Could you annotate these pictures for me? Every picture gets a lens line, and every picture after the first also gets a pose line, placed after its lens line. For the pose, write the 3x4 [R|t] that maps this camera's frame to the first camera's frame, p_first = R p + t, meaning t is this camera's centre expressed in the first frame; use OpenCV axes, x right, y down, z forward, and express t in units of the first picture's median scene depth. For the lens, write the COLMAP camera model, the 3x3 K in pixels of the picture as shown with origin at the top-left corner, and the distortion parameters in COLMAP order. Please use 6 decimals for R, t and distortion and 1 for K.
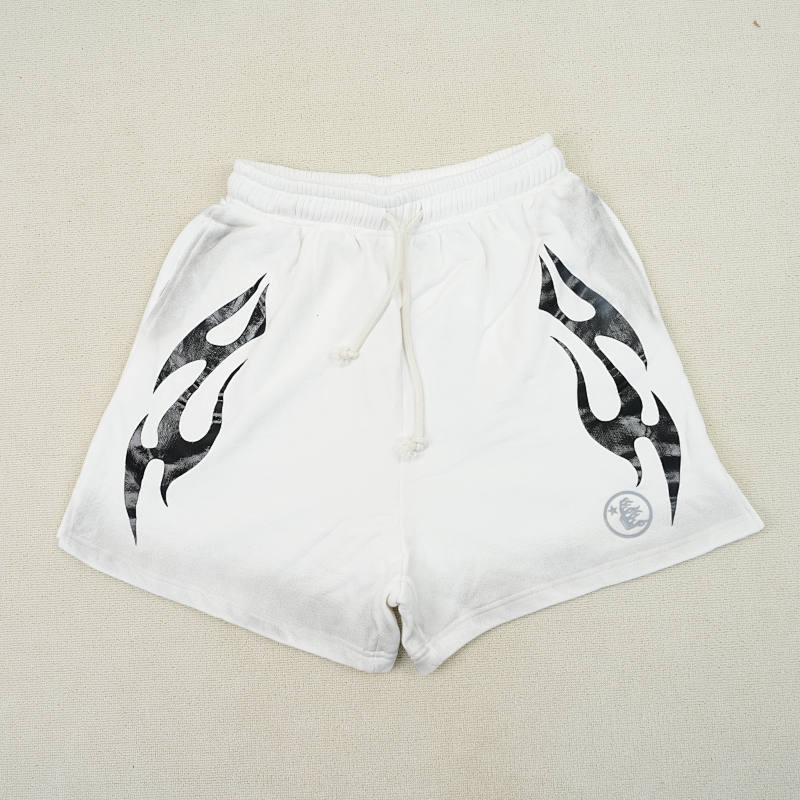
lens RADIAL K [[756.1, 0, 402.5], [0, 756.1, 396.8], [0, 0, 1]] dist [-0.029222, 0.000000]
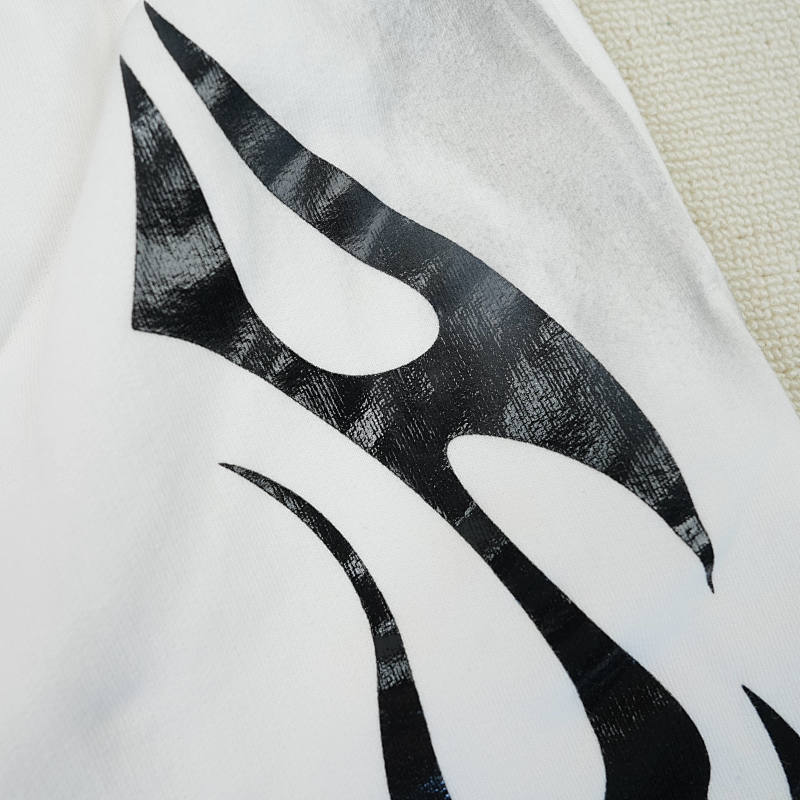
lens RADIAL K [[756.1, 0, 396.0], [0, 756.1, 401.8], [0, 0, 1]] dist [-0.029222, 0.000000]
pose [[0.992427, -0.086570, 0.087149, 0.227230], [0.091105, 0.994611, -0.049483, -0.082641], [-0.082396, 0.057048, 0.994966, 0.805023]]
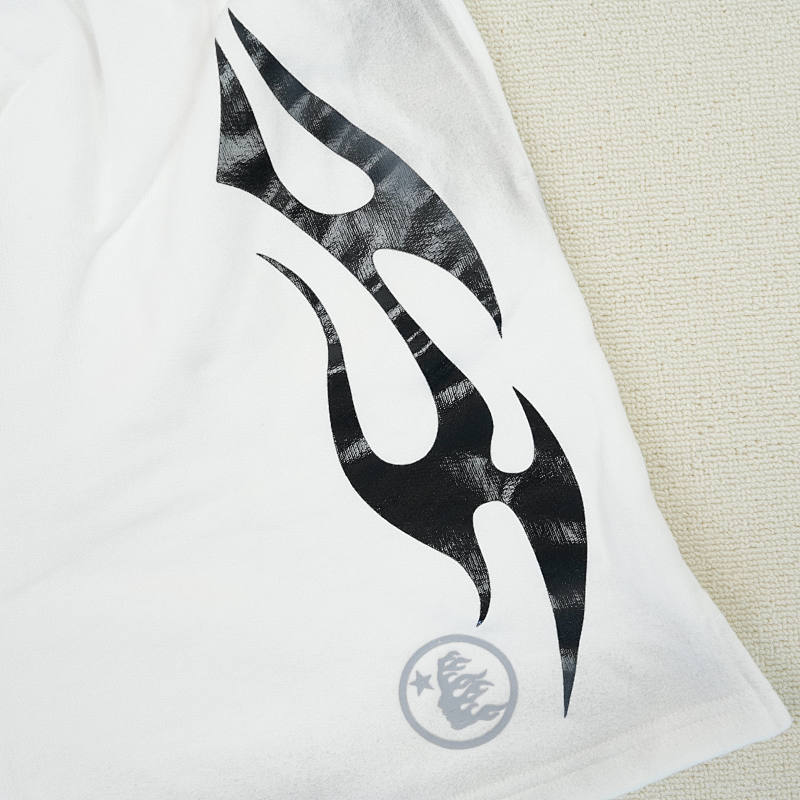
lens RADIAL K [[756.1, 0, 398.4], [0, 756.1, 393.5], [0, 0, 1]] dist [-0.029222, 0.000000]
pose [[0.999500, -0.022075, 0.022639, 0.260792], [0.020209, 0.996623, 0.079590, -0.037779], [-0.024319, -0.079093, 0.996571, 0.606443]]
